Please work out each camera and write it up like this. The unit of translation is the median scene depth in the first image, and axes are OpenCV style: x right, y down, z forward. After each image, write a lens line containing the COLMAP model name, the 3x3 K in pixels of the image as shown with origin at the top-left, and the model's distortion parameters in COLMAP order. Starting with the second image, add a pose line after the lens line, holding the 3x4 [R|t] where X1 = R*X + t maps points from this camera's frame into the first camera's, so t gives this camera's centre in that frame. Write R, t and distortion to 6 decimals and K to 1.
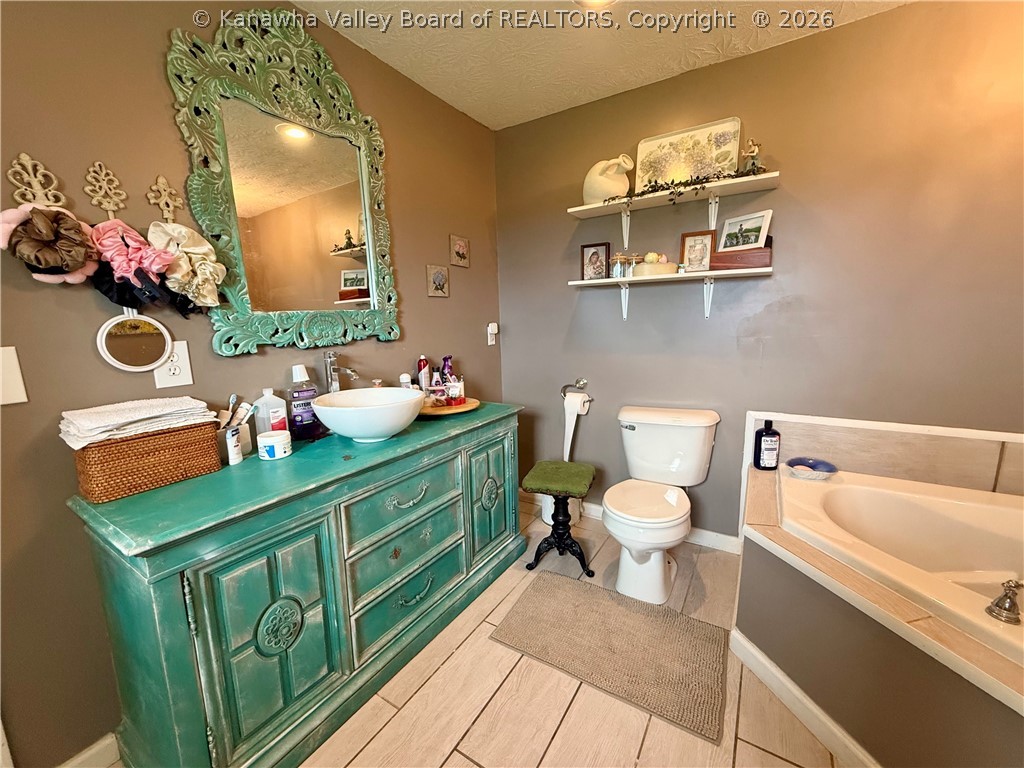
lens RADIAL K [[406.1, 0, 511.8], [0, 406.1, 385.6], [0, 0, 1]] dist [0.000006, 0.000011]
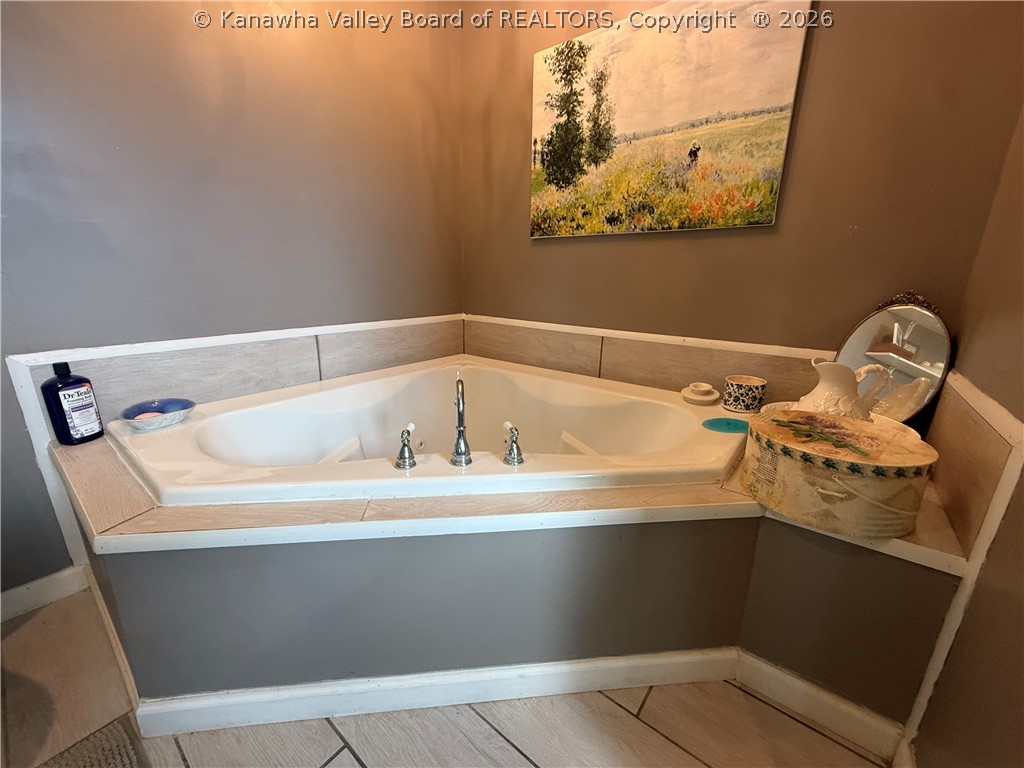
lens RADIAL K [[406.1, 0, 511.3], [0, 406.1, 386.5], [0, 0, 1]] dist [0.000006, 0.000011]
pose [[0.110922, -0.246922, 0.962666, 0.126762], [0.141319, 0.962719, 0.230652, 0.079392], [-0.983730, 0.110458, 0.141682, 0.276904]]
